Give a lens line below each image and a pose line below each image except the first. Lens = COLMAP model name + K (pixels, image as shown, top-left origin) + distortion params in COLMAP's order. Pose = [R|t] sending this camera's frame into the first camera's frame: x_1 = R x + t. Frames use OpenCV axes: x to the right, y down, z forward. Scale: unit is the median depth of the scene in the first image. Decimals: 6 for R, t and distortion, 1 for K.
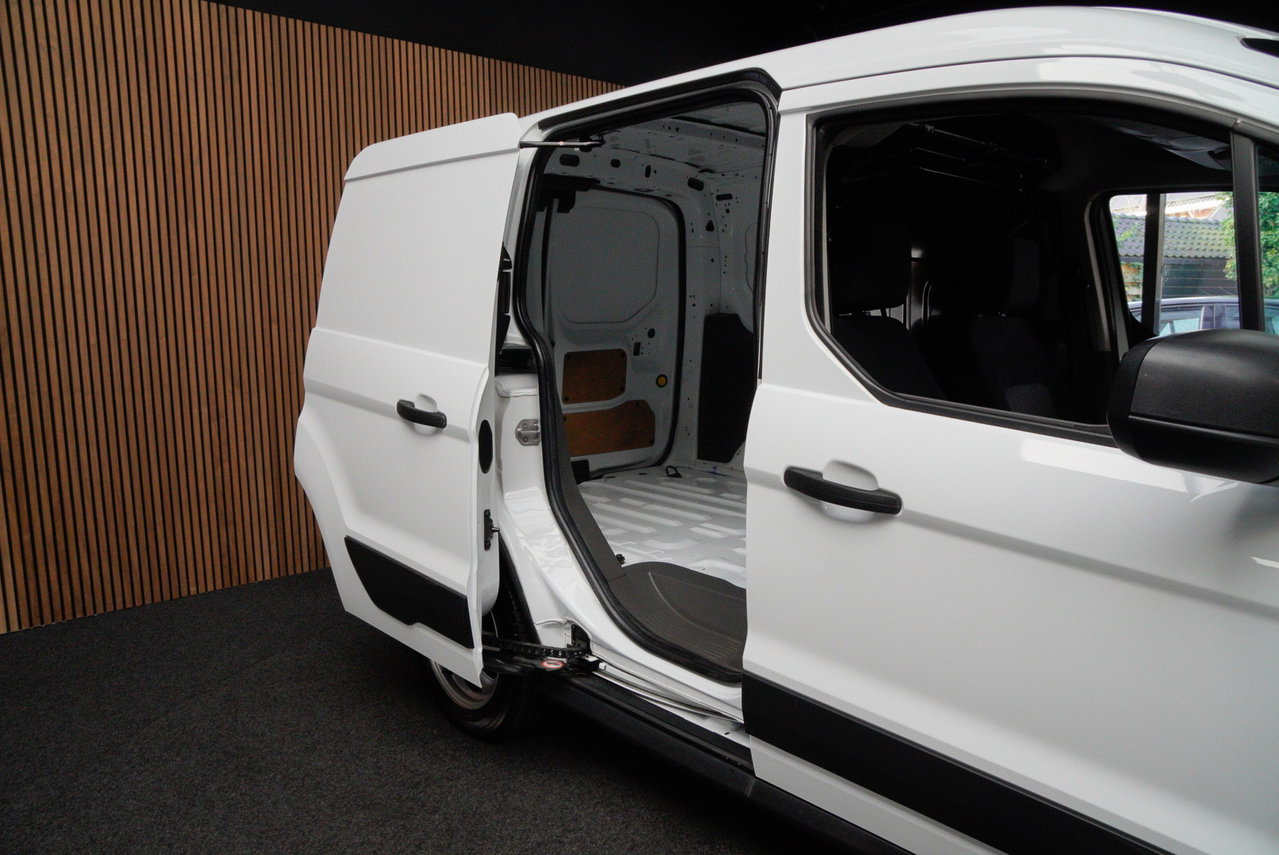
lens RADIAL K [[900.8, 0, 641.4], [0, 900.8, 467.9], [0, 0, 1]] dist [-0.051931, 0.002856]
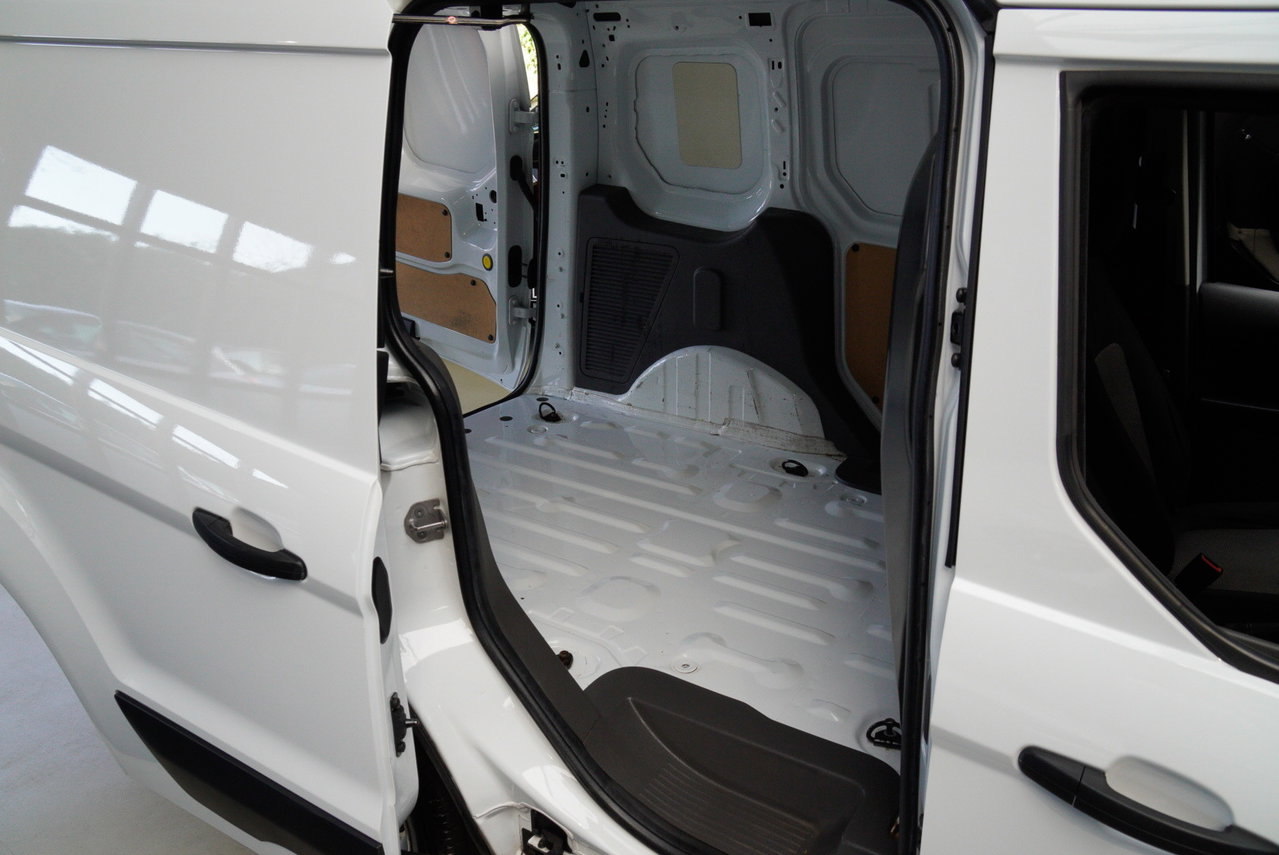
lens RADIAL K [[982.4, 0, 639.7], [0, 982.4, 455.0], [0, 0, 1]] dist [-0.053987, 0.000131]
pose [[0.963932, -0.102852, 0.245473, -0.132763], [0.043288, 0.970618, 0.236701, -0.213412], [-0.262606, -0.217537, 0.940062, 0.328196]]
